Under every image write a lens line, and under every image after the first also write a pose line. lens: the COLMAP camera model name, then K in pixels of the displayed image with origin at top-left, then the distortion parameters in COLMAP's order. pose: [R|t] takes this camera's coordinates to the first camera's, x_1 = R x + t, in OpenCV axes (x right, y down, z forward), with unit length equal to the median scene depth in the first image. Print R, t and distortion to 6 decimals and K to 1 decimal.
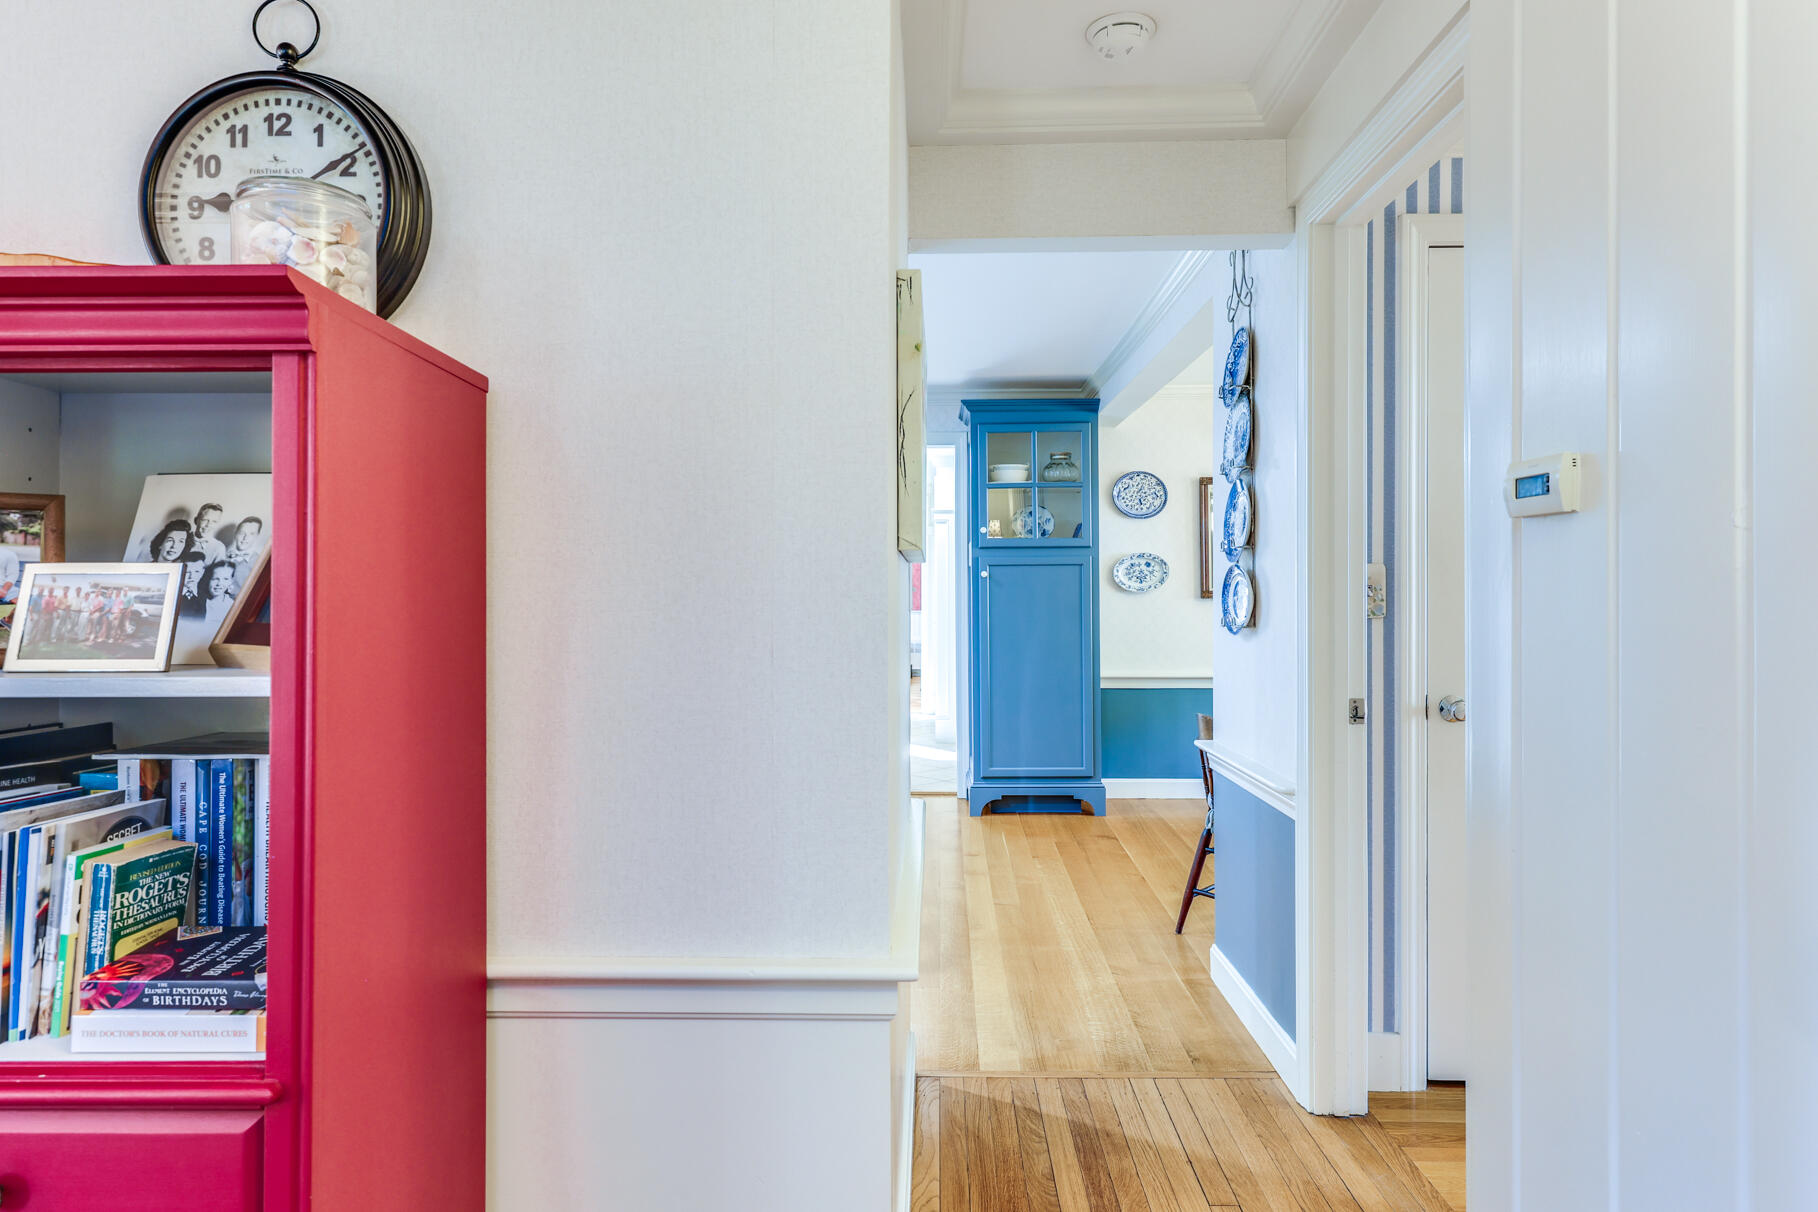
lens RADIAL K [[1056.4, 0, 905.4], [0, 1056.4, 600.7], [0, 0, 1]] dist [-0.001606, -0.000248]
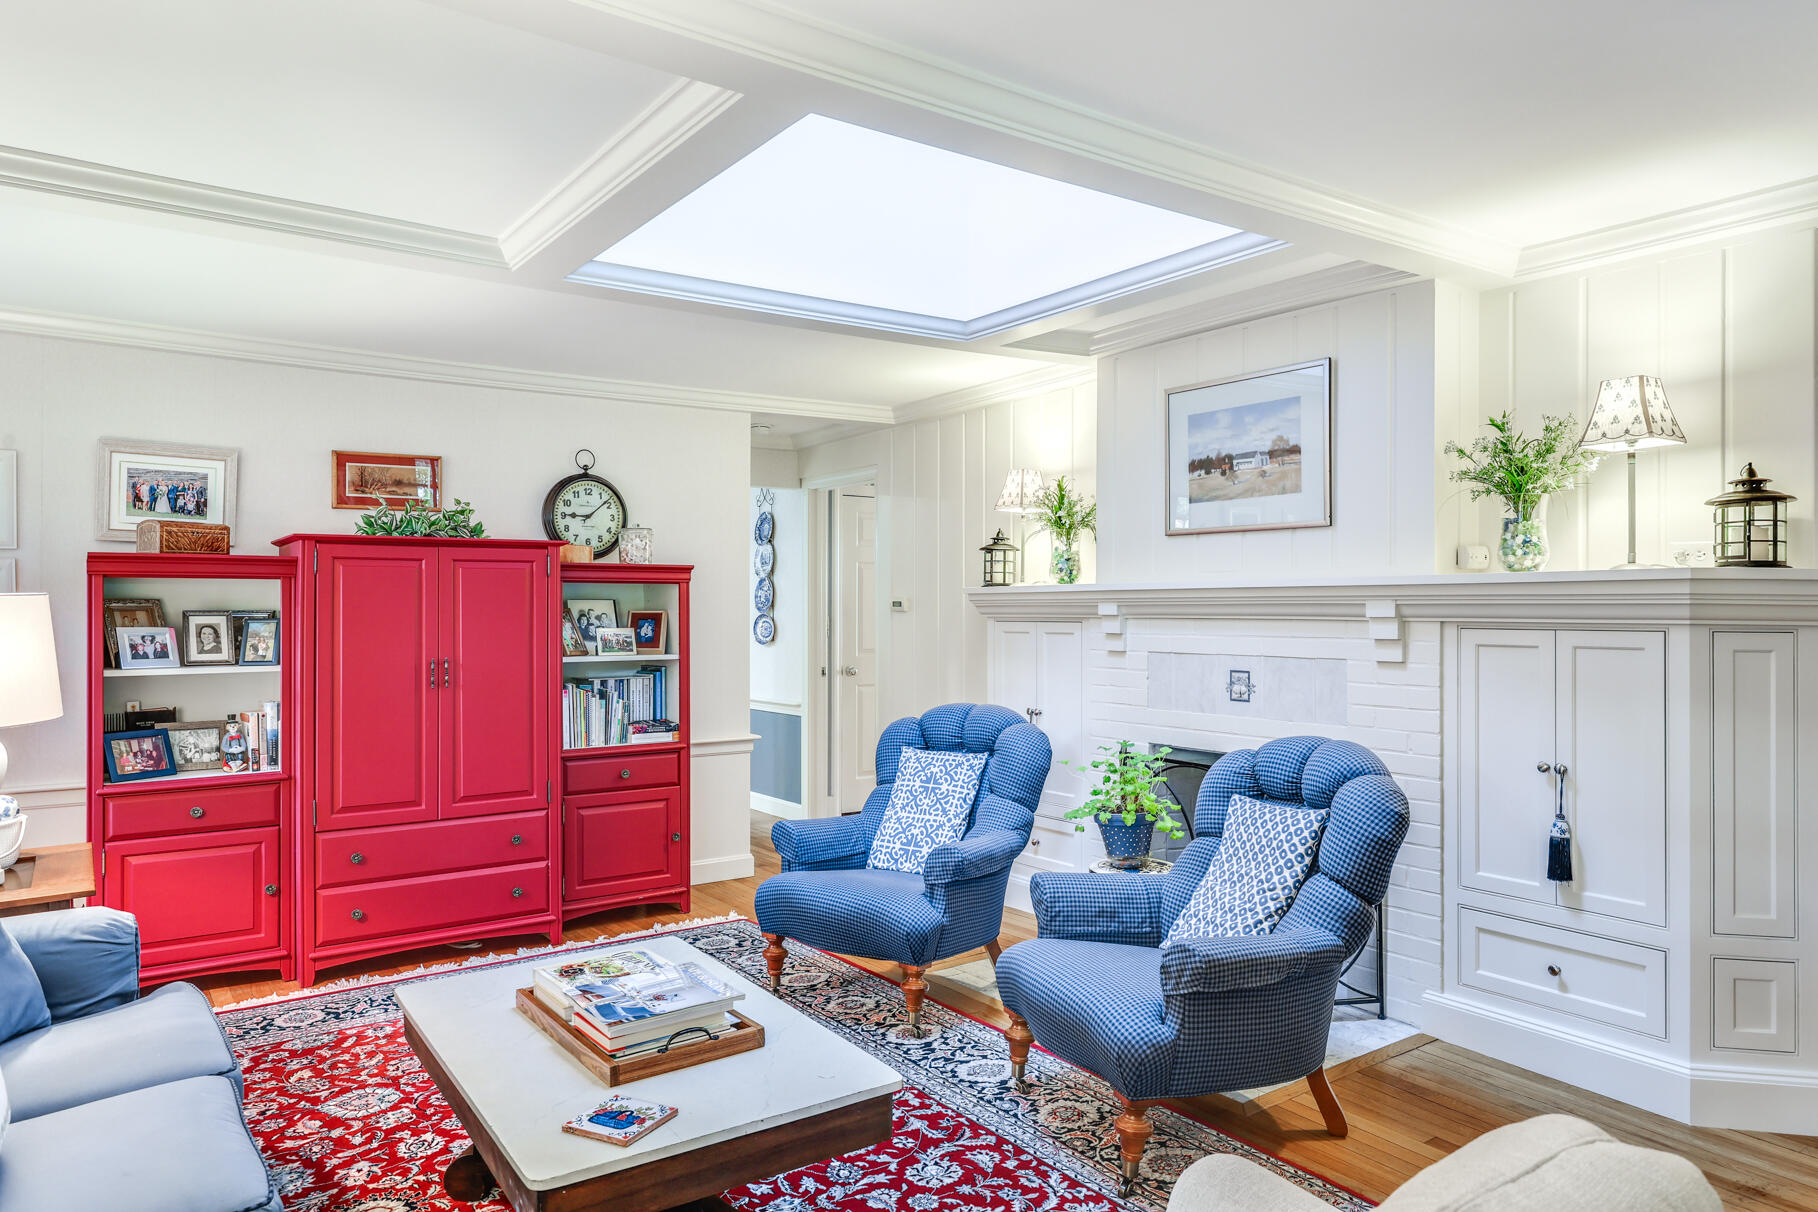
lens RADIAL K [[1175.5, 0, 913.5], [0, 1175.5, 612.5], [0, 0, 1]] dist [-0.001876, 0.001502]
pose [[0.794086, -0.000714, 0.607805, -1.204847], [0.002456, 0.999995, -0.002034, -0.039335], [-0.607801, 0.003108, 0.794084, -1.505215]]
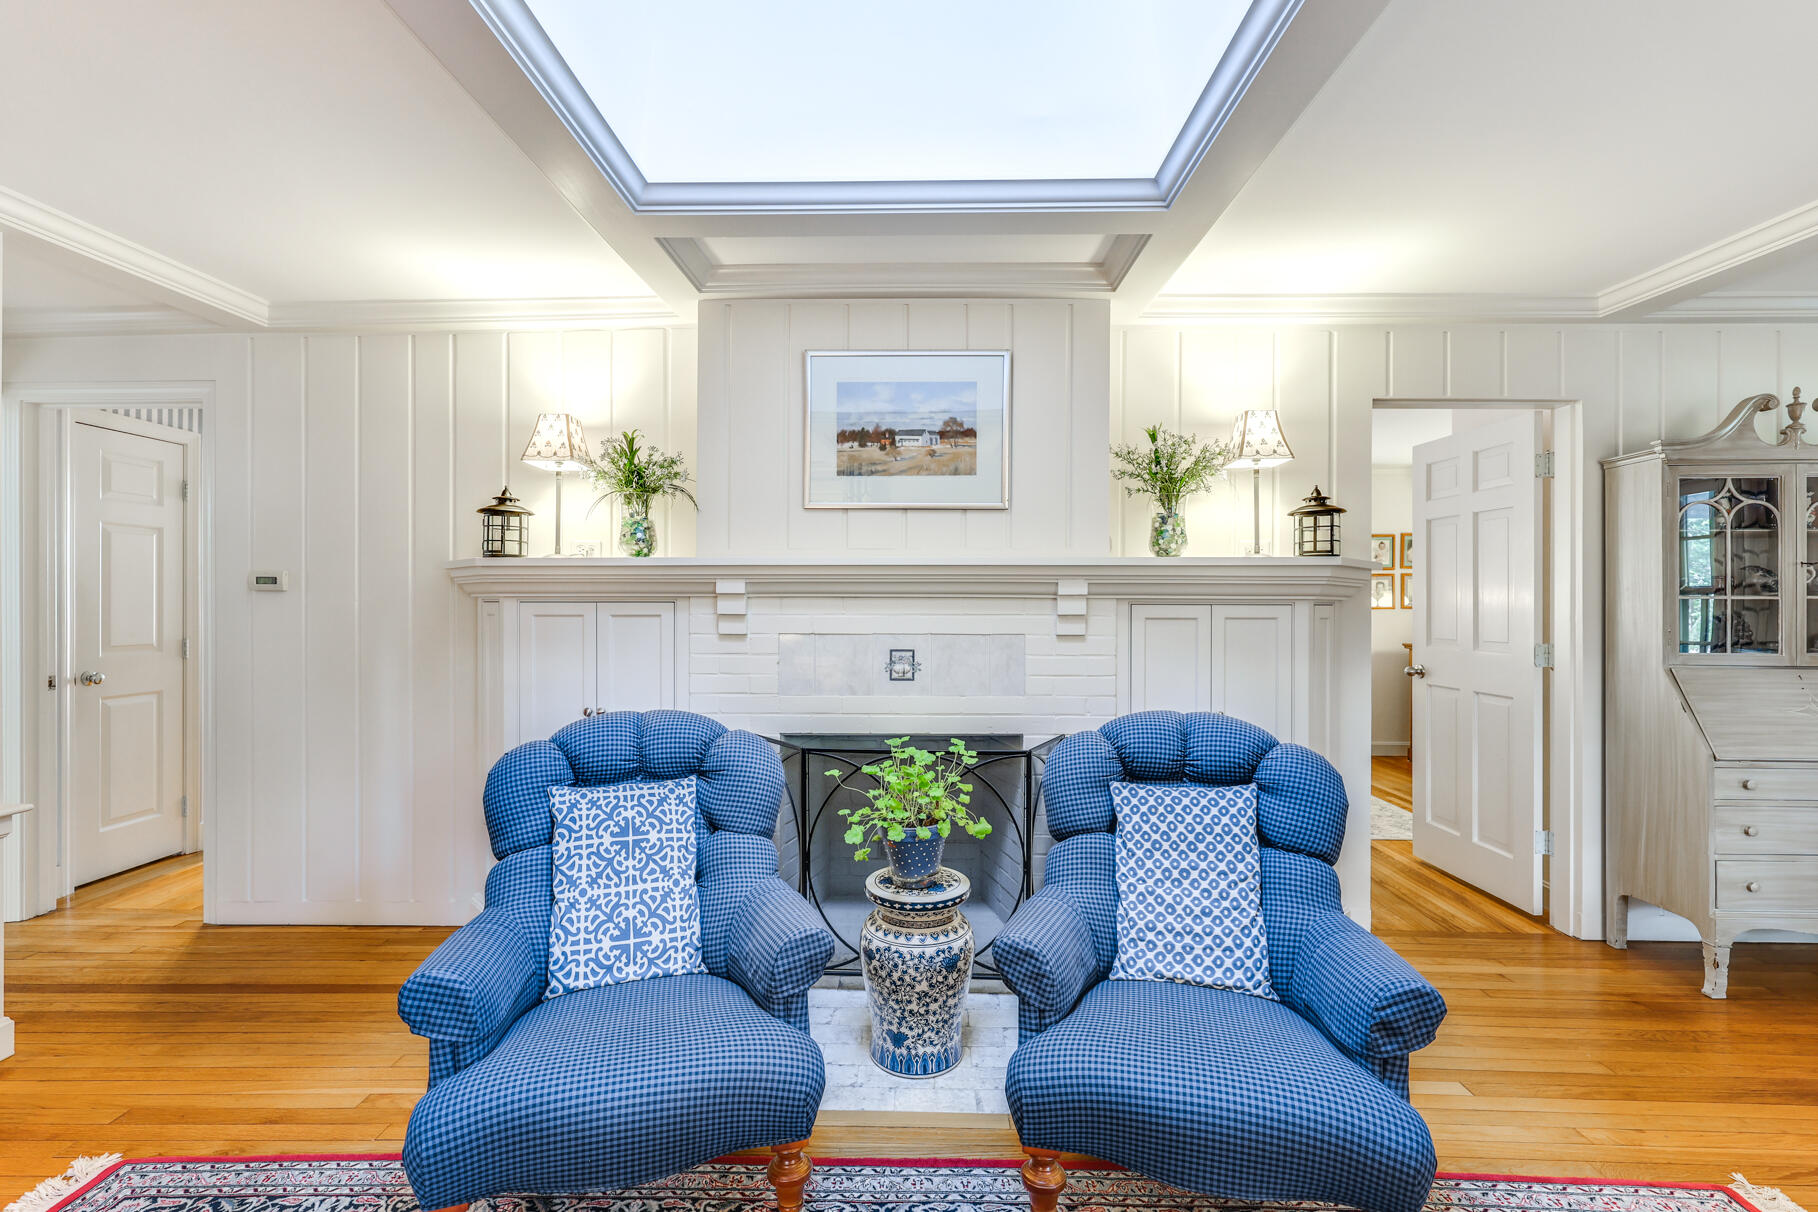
lens RADIAL K [[812.8, 0, 910.7], [0, 812.8, 605.9], [0, 0, 1]] dist [0.002988, 0.000260]
pose [[-0.012035, -0.005401, 0.999913, -0.956638], [0.003316, 0.999980, 0.005442, -0.026112], [-0.999922, 0.003382, -0.012017, -0.425606]]
